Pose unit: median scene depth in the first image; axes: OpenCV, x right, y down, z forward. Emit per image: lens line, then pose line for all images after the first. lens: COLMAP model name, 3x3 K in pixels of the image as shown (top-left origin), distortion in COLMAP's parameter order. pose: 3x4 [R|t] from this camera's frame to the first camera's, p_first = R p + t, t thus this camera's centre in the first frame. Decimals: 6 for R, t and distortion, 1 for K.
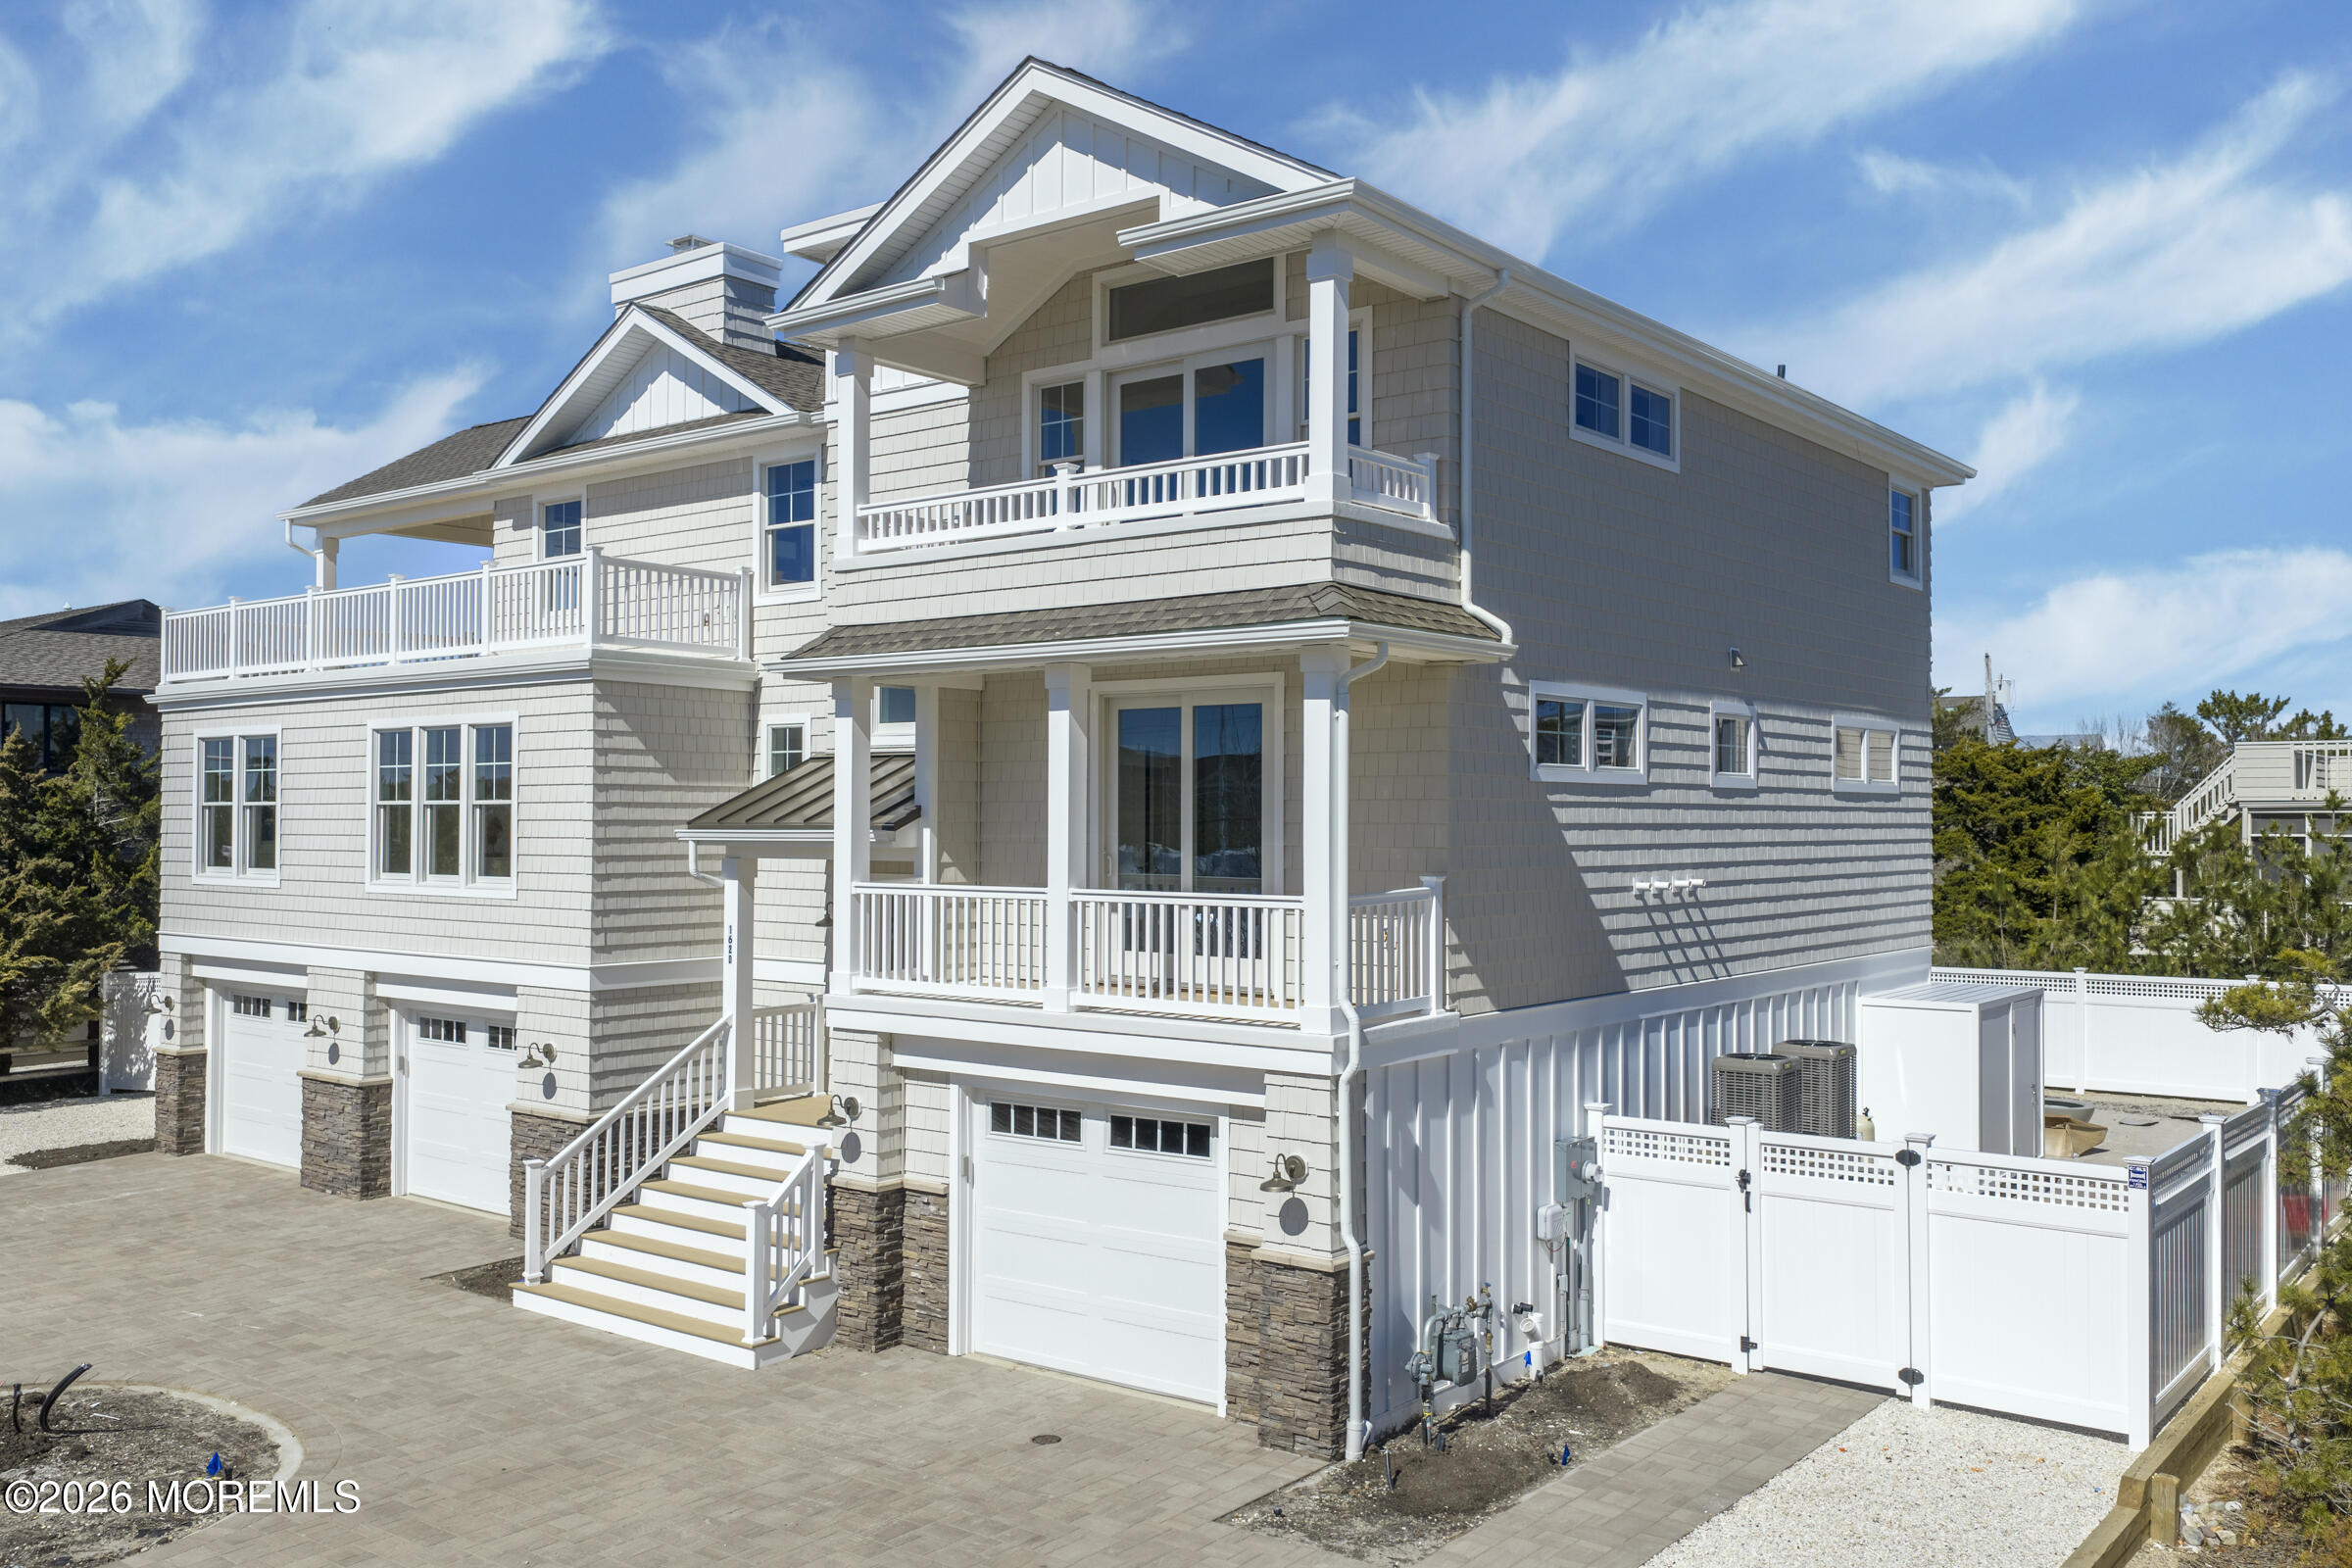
lens RADIAL K [[1948.2, 0, 1176.0], [0, 1948.2, 784.0], [0, 0, 1]] dist [0.000983, -0.003981]
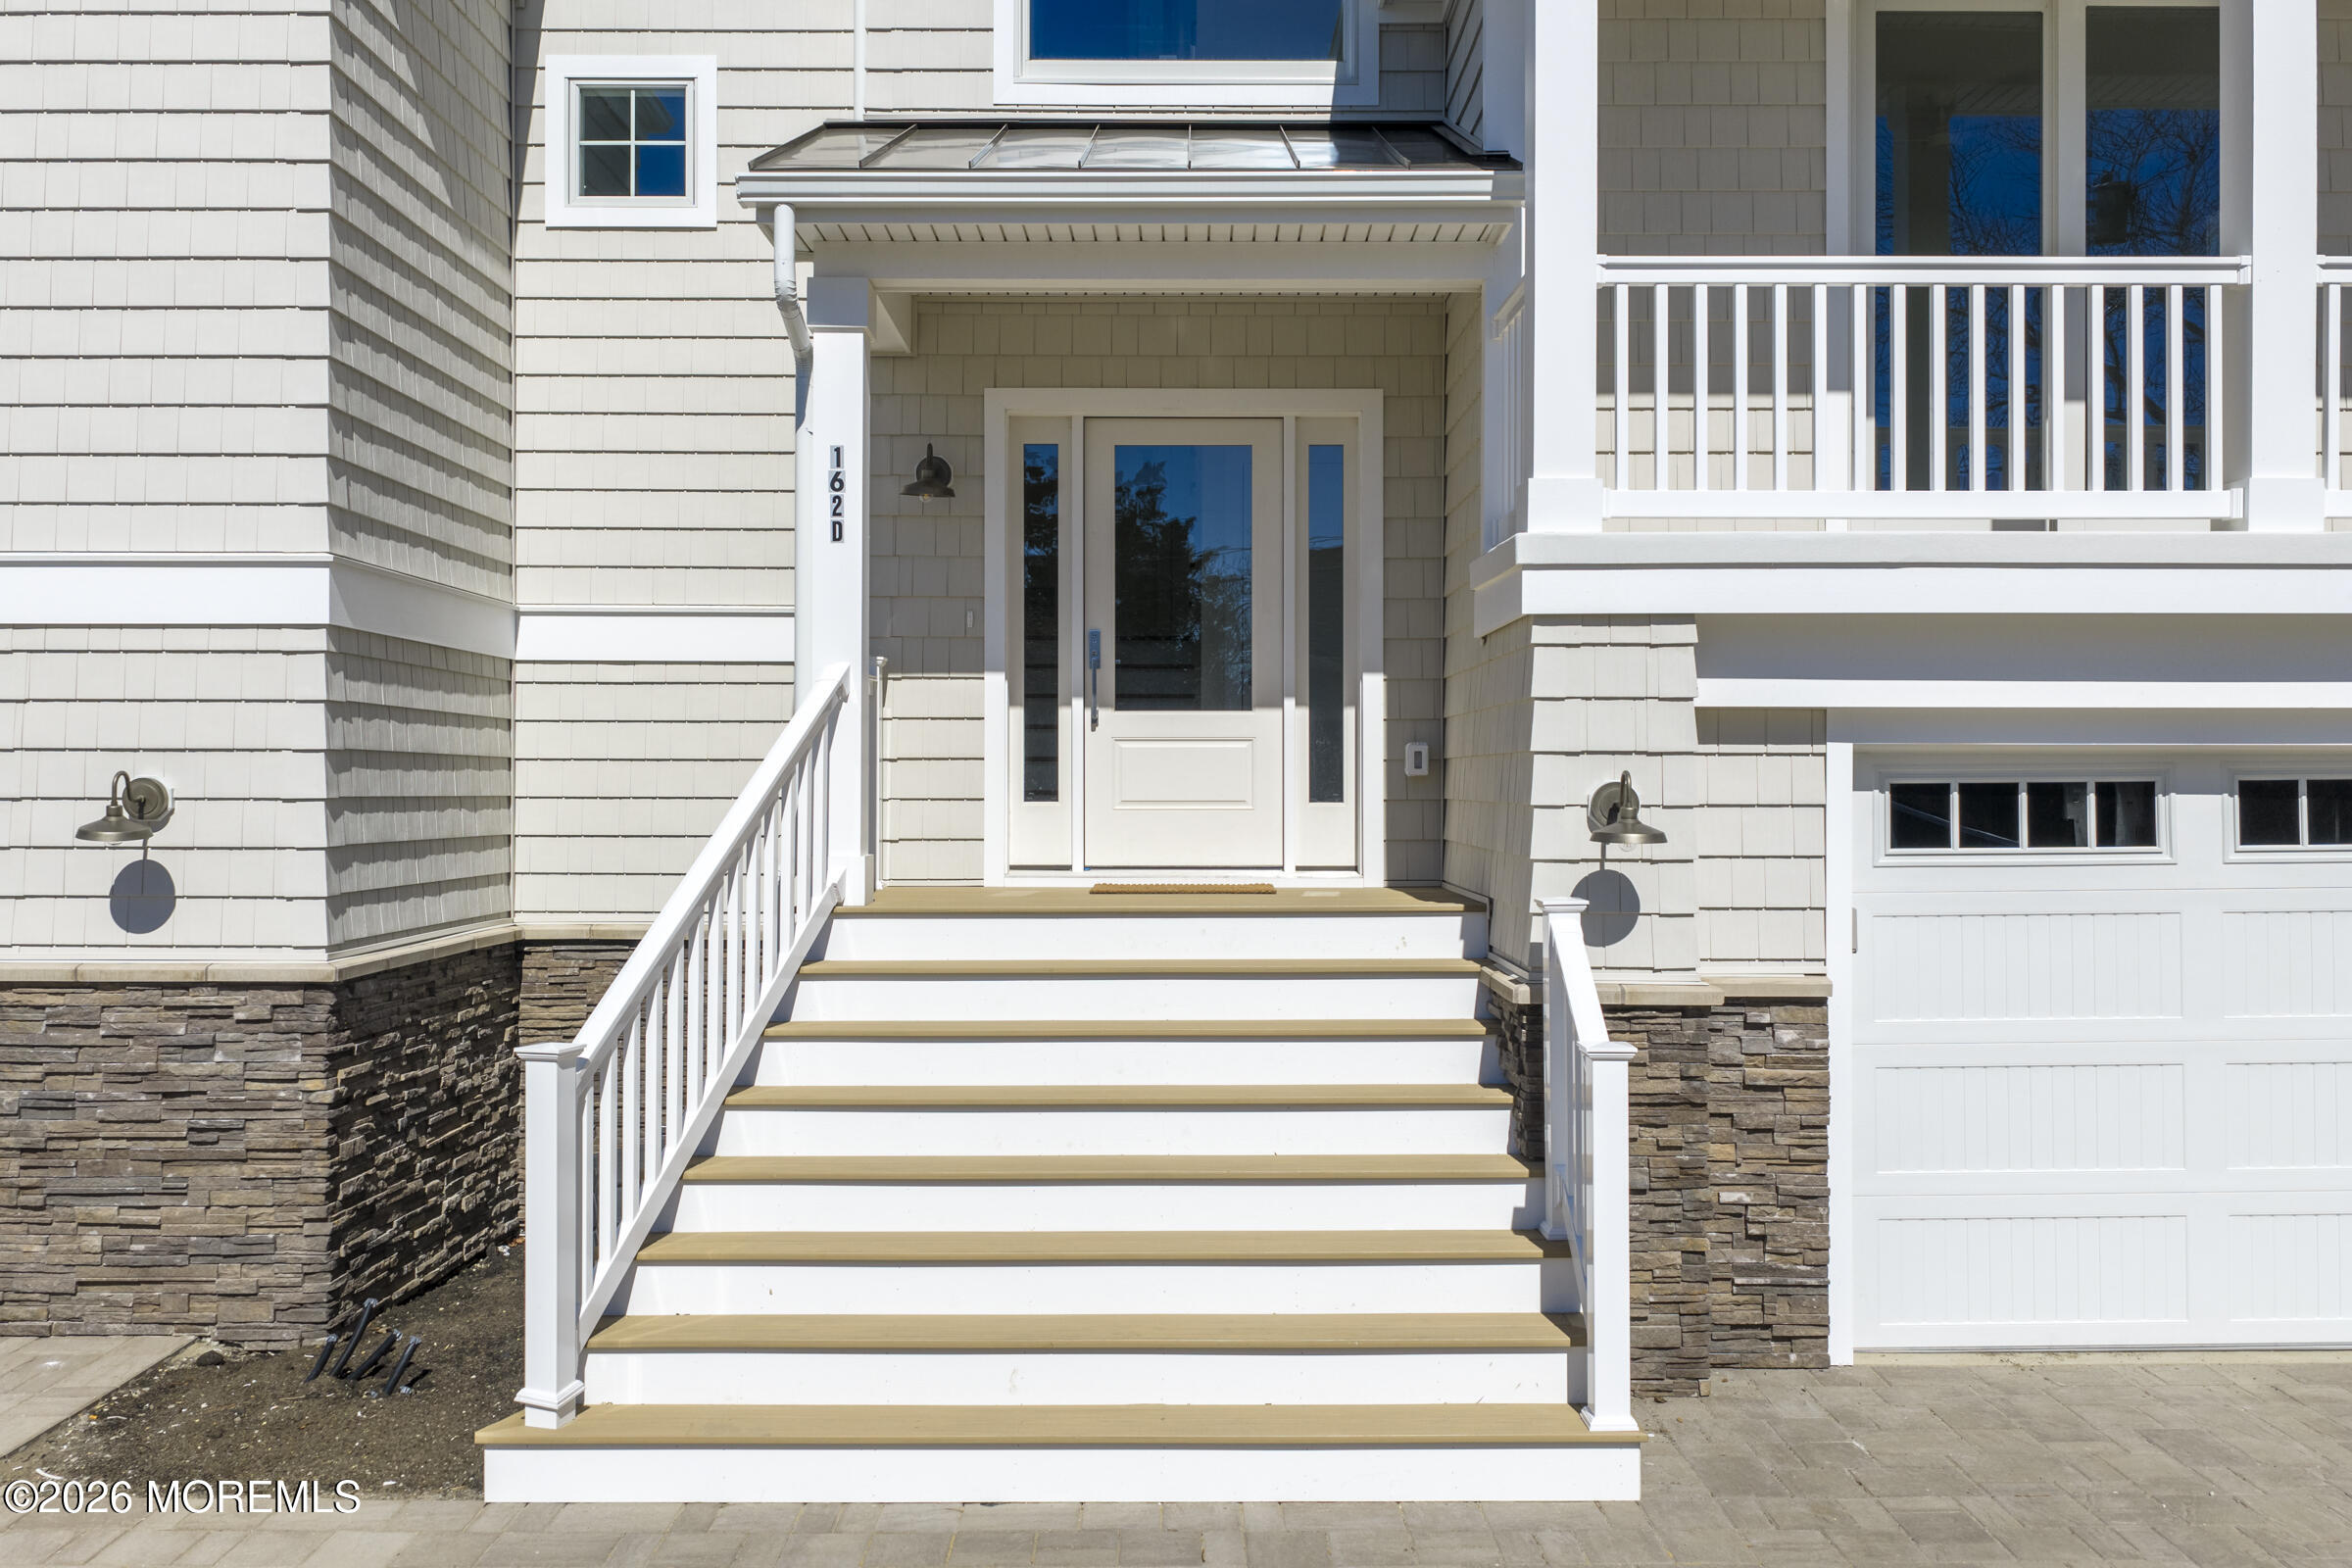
lens RADIAL K [[1948.2, 0, 1176.0], [0, 1948.2, 784.0], [0, 0, 1]] dist [0.000983, -0.003981]
pose [[0.780767, 0.000793, 0.624821, -0.499939], [-0.014653, 0.999747, 0.017042, 0.157955], [-0.624650, -0.022461, 0.780582, 0.754051]]
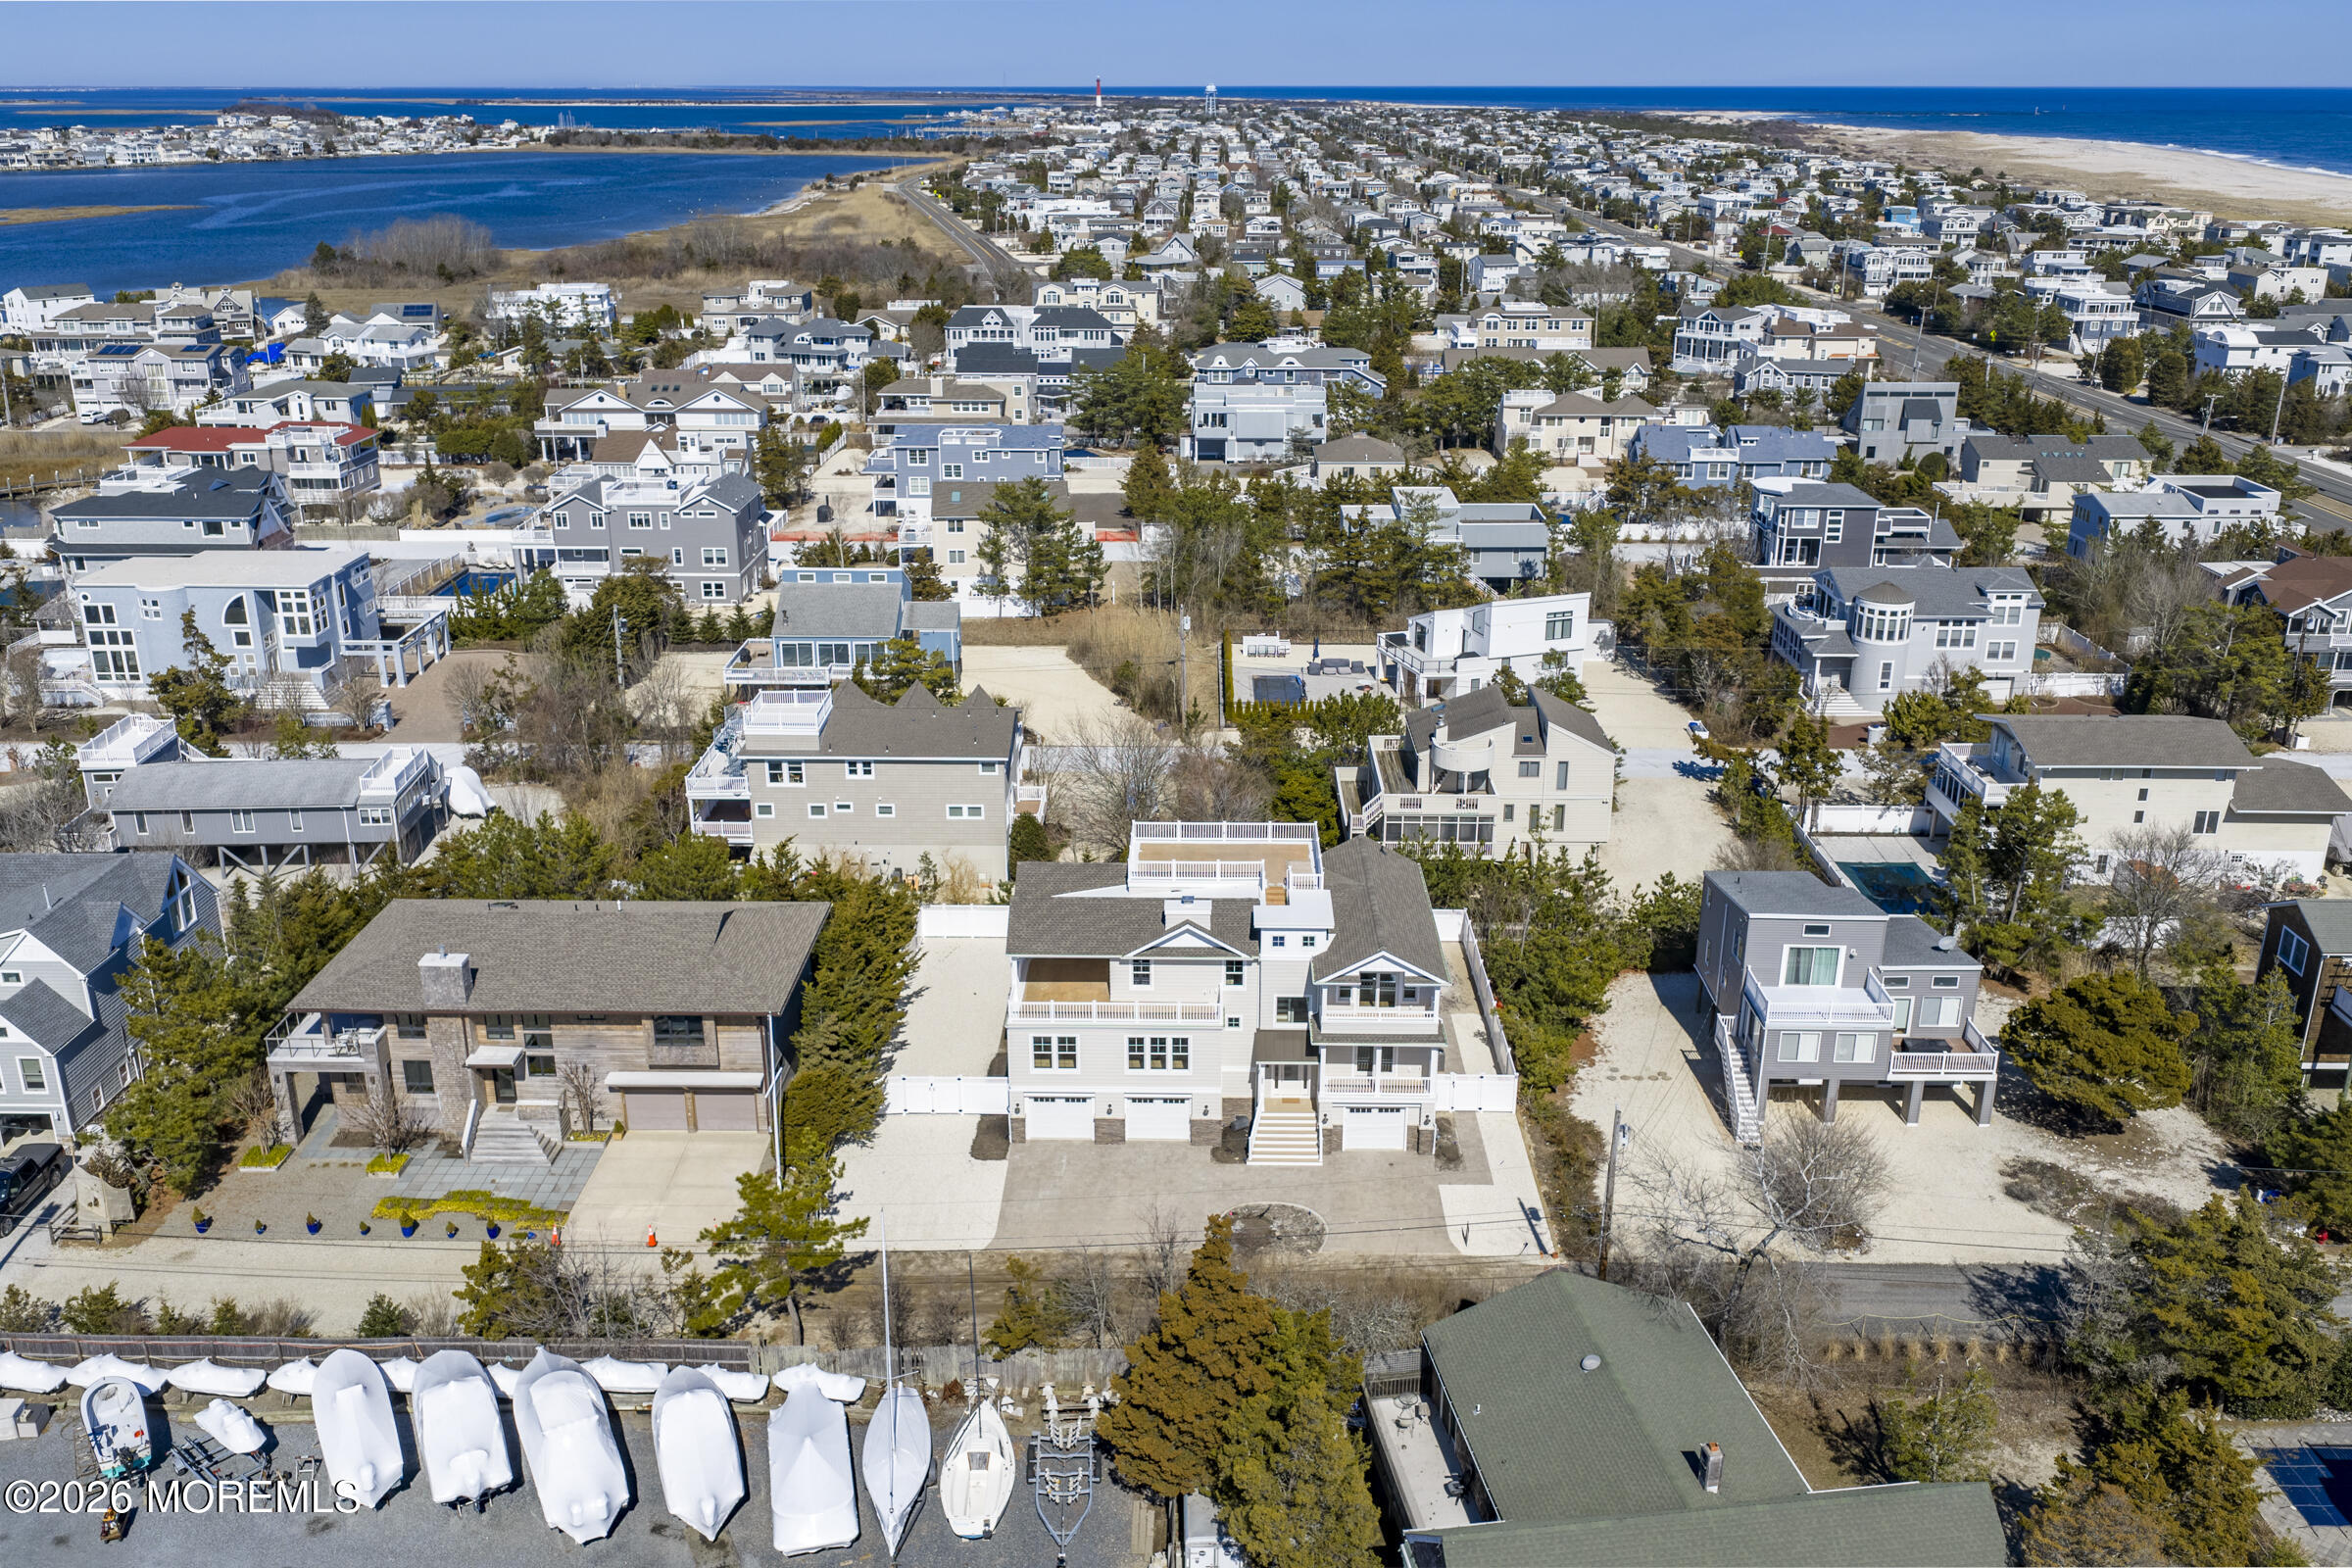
lens RADIAL K [[1958.1, 0, 1129.6], [0, 1958.1, 796.2], [0, 0, 1]] dist [0.006313, -0.010211]
pose [[0.816249, -0.212793, 0.537082, -3.294645], [0.008300, 0.933913, 0.357404, -2.566289], [-0.577641, -0.287273, 0.764072, -2.528338]]
